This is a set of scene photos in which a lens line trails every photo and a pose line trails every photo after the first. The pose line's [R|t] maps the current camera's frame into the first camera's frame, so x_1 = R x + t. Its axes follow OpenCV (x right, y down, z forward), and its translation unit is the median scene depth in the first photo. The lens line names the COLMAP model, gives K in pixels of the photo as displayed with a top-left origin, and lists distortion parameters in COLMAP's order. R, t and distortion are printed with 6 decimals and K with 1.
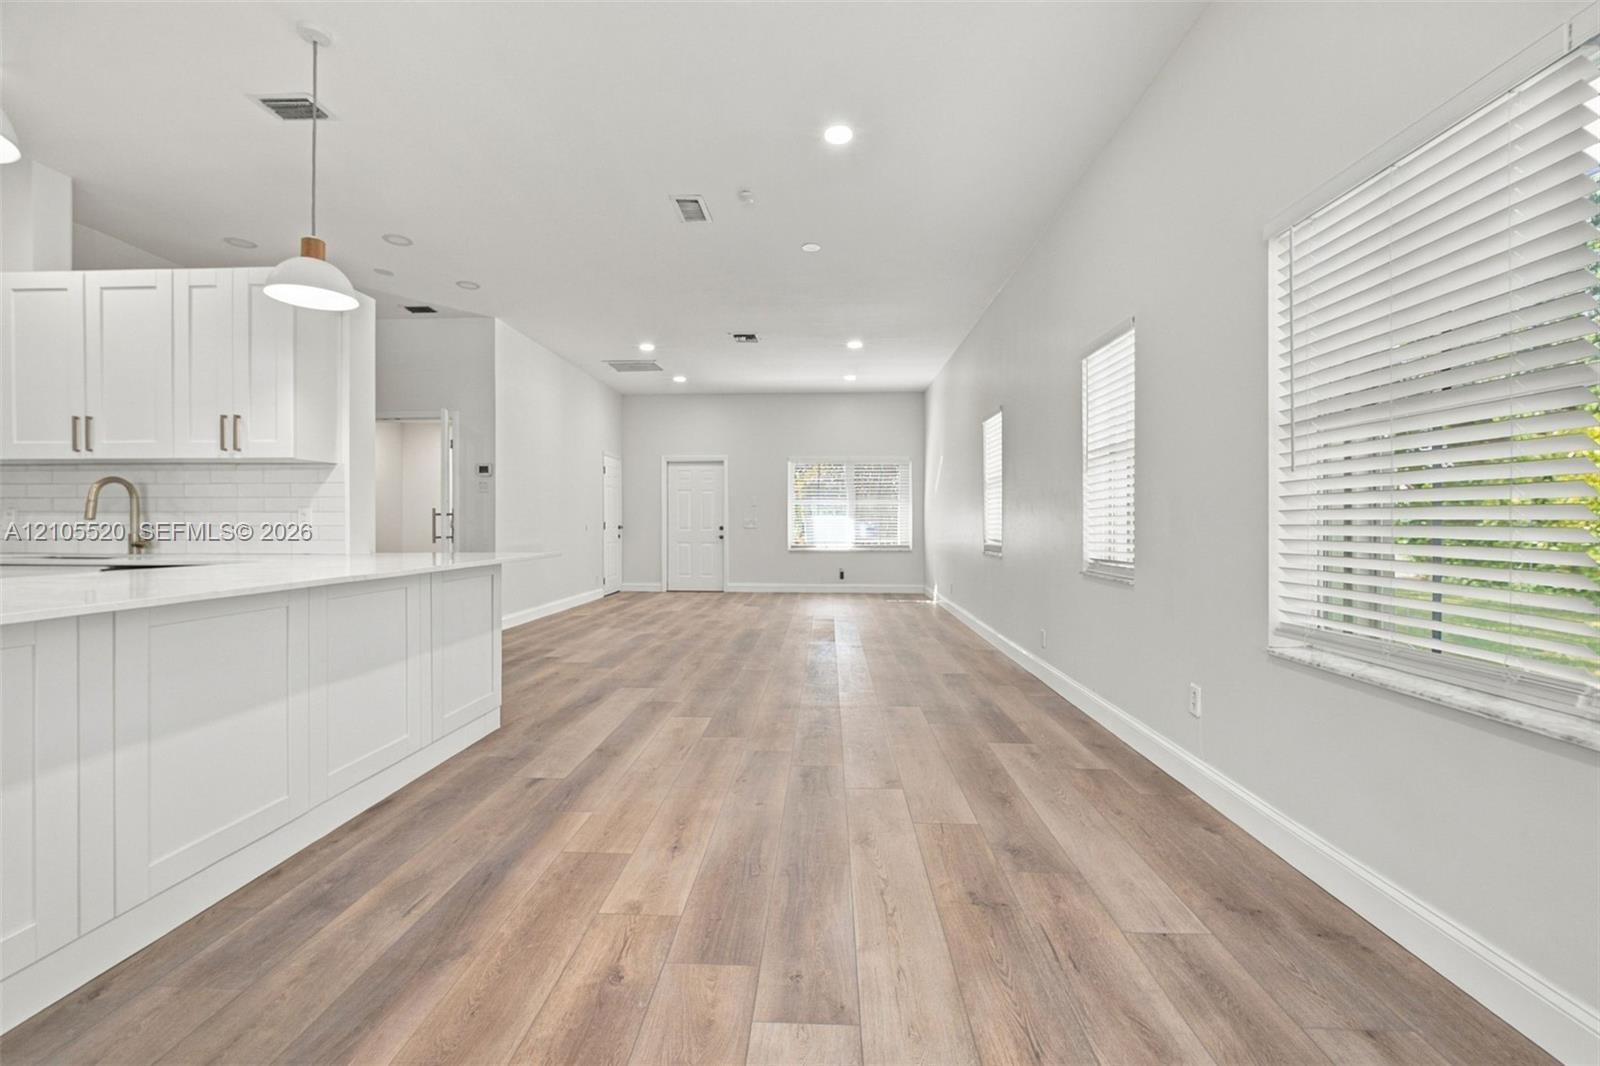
lens RADIAL K [[684.7, 0, 793.1], [0, 684.7, 523.9], [0, 0, 1]] dist [-0.011216, -0.000570]
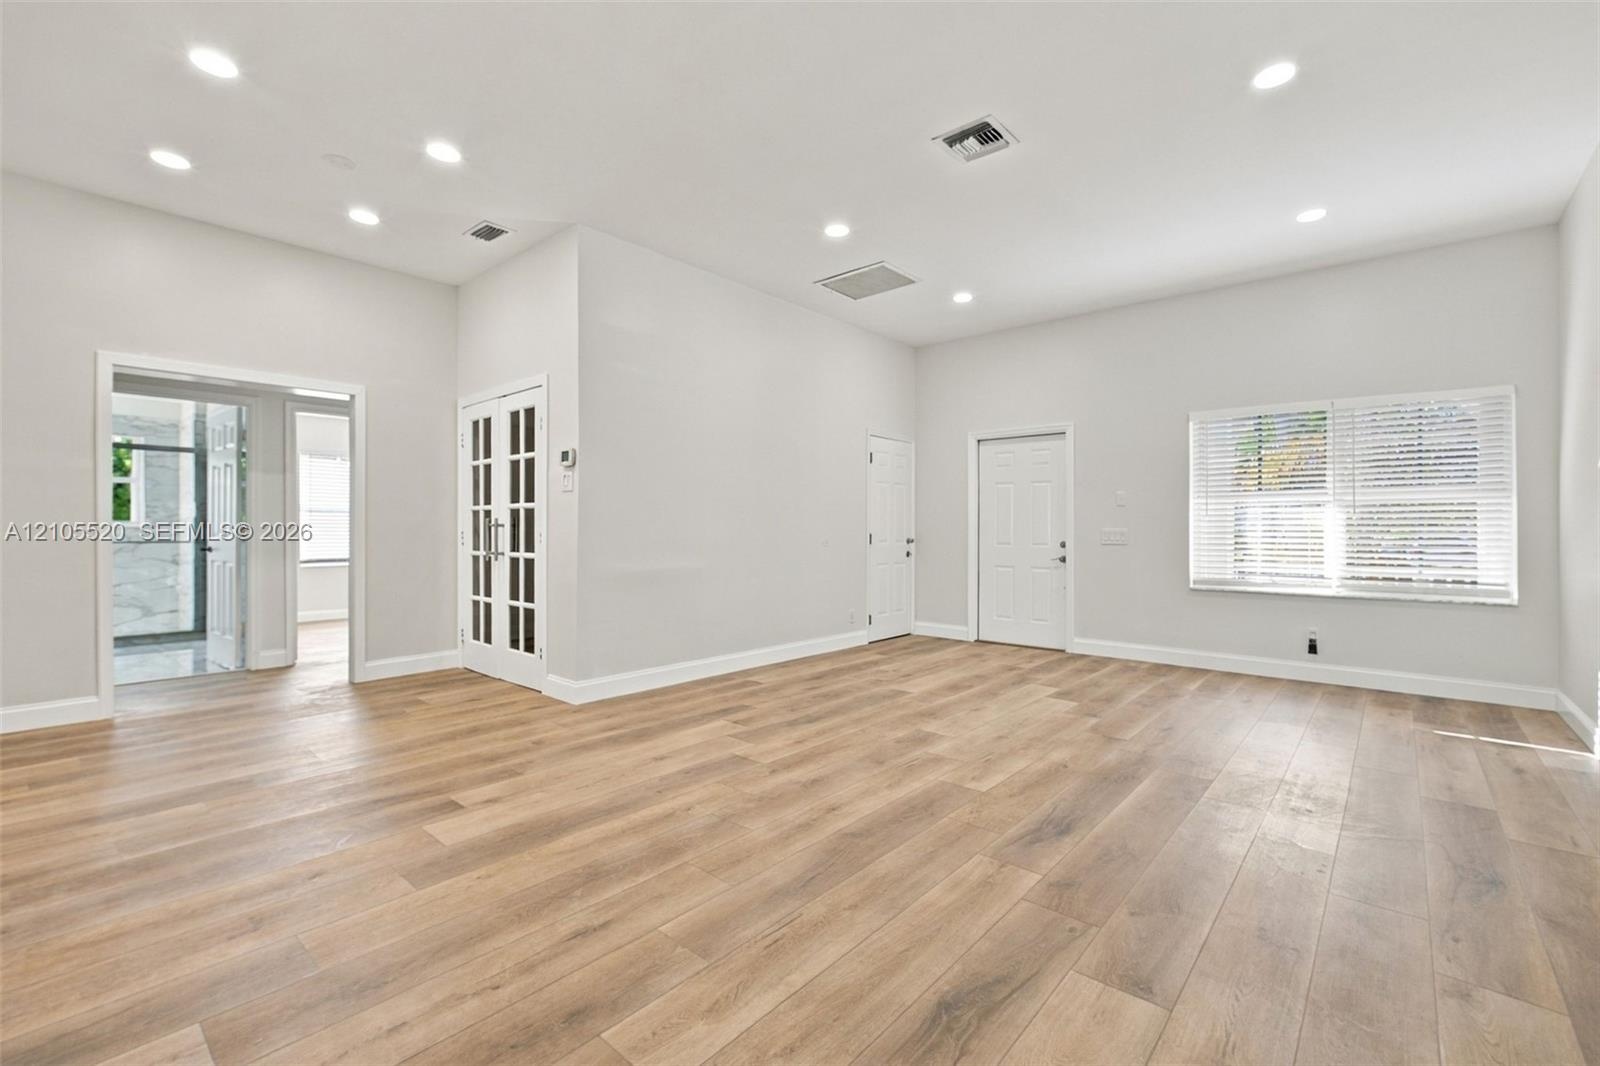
lens RADIAL K [[683.1, 0, 799.1], [0, 683.1, 531.4], [0, 0, 1]] dist [-0.008369, -0.000214]
pose [[0.781106, 0.004580, -0.624381, 0.087675], [-0.004209, 0.999989, 0.002069, -0.005516], [0.624384, 0.001012, 0.781117, 0.396855]]
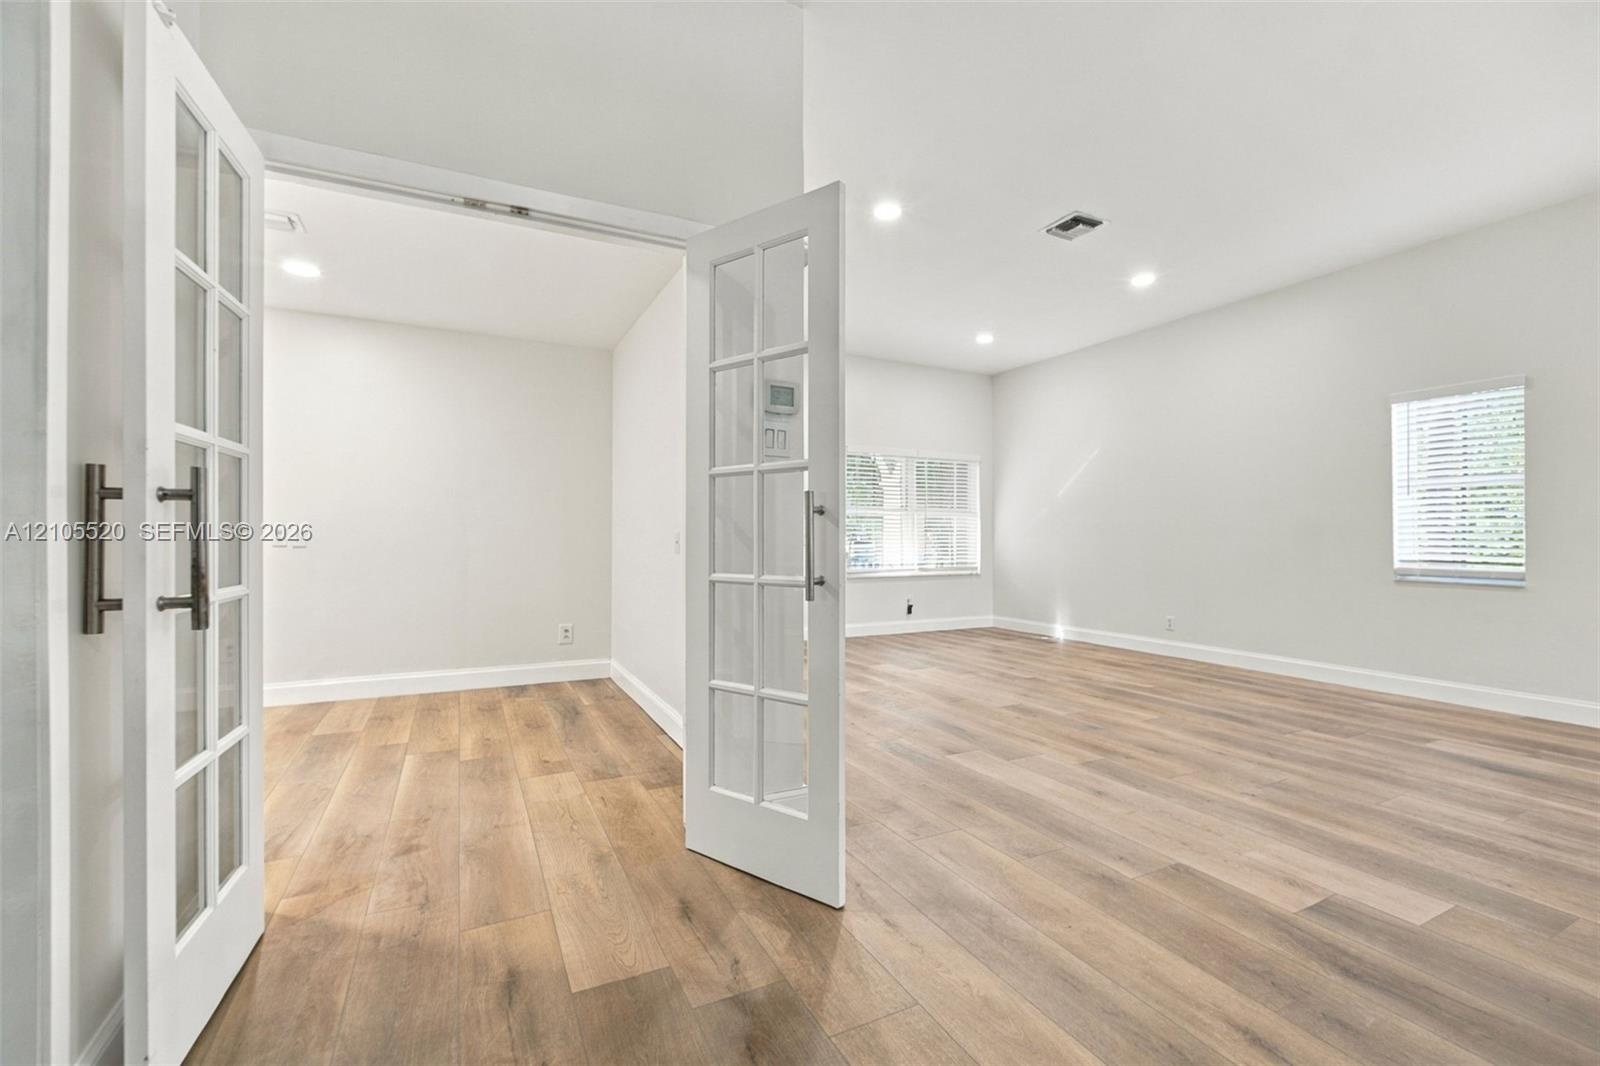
lens RADIAL K [[667.3, 0, 798.9], [0, 667.3, 538.4], [0, 0, 1]] dist [-0.000306, -0.000193]
pose [[0.873292, 0.001726, 0.487195, -0.386403], [-0.001599, 0.999998, -0.000677, -0.001207], [-0.487195, -0.000188, 0.873293, 0.427219]]
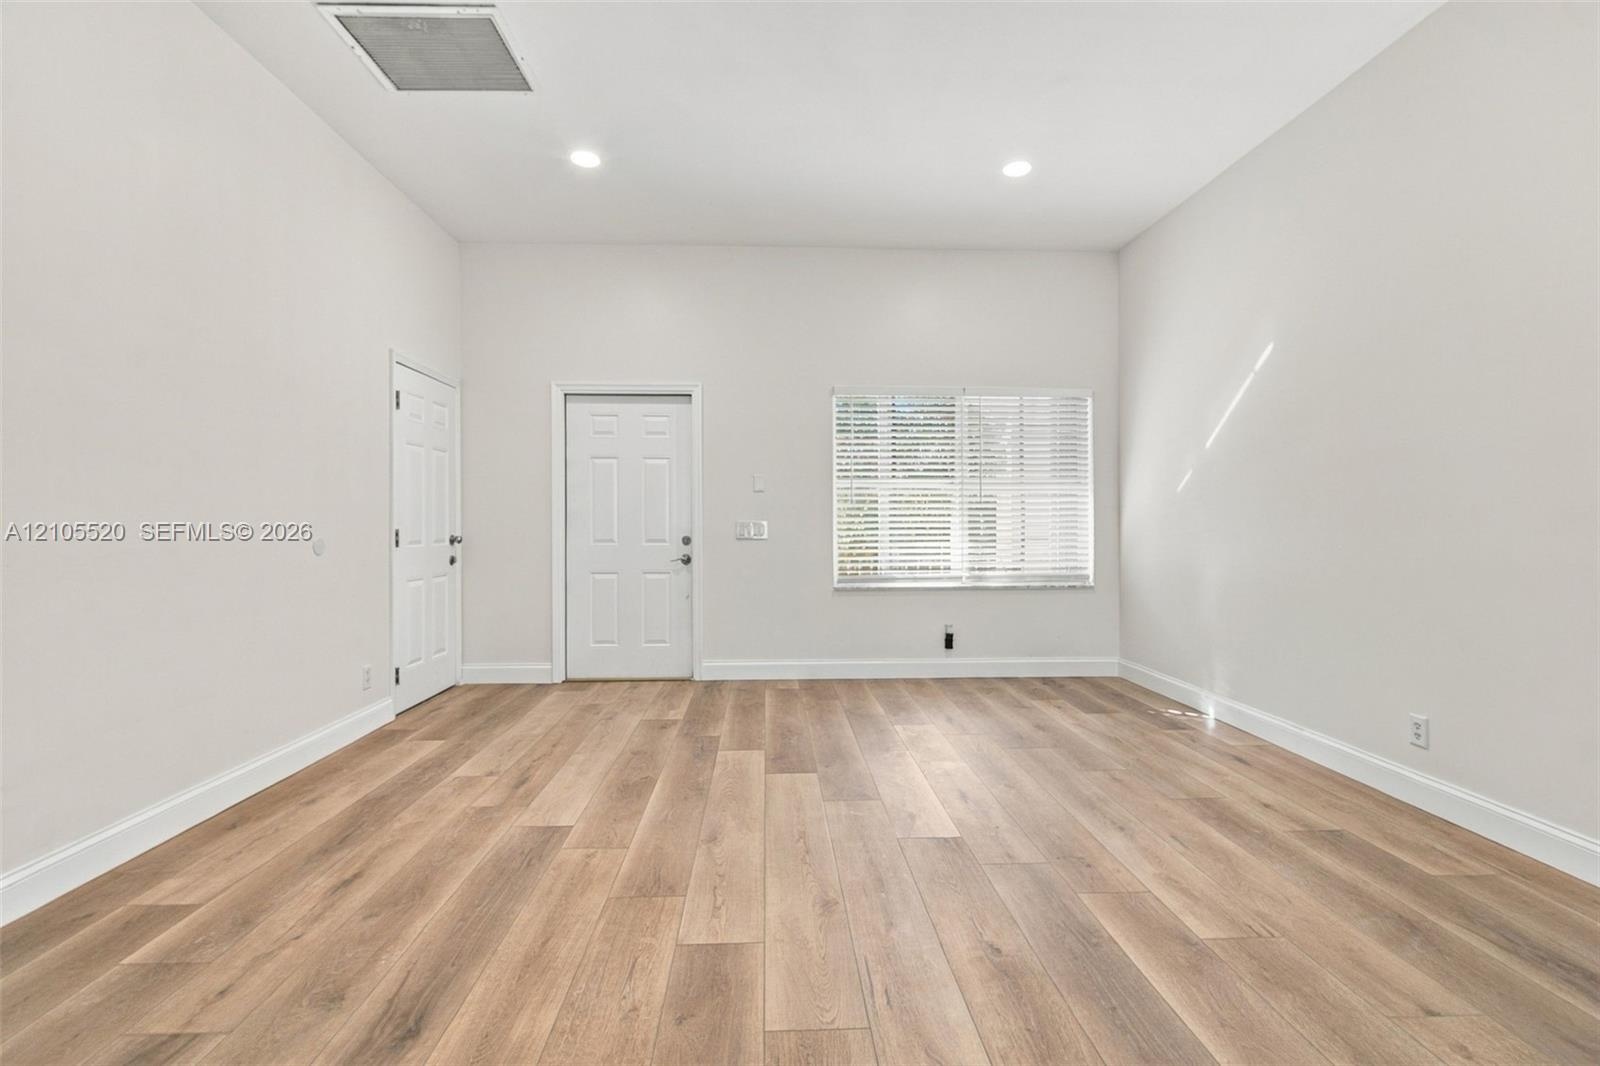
lens RADIAL K [[684.7, 0, 793.1], [0, 684.7, 523.9], [0, 0, 1]] dist [-0.011216, -0.000570]
pose [[0.996288, -0.001601, 0.086063, -0.074386], [0.001294, 0.999993, 0.003627, -0.006416], [-0.086068, -0.003502, 0.996283, 0.546584]]
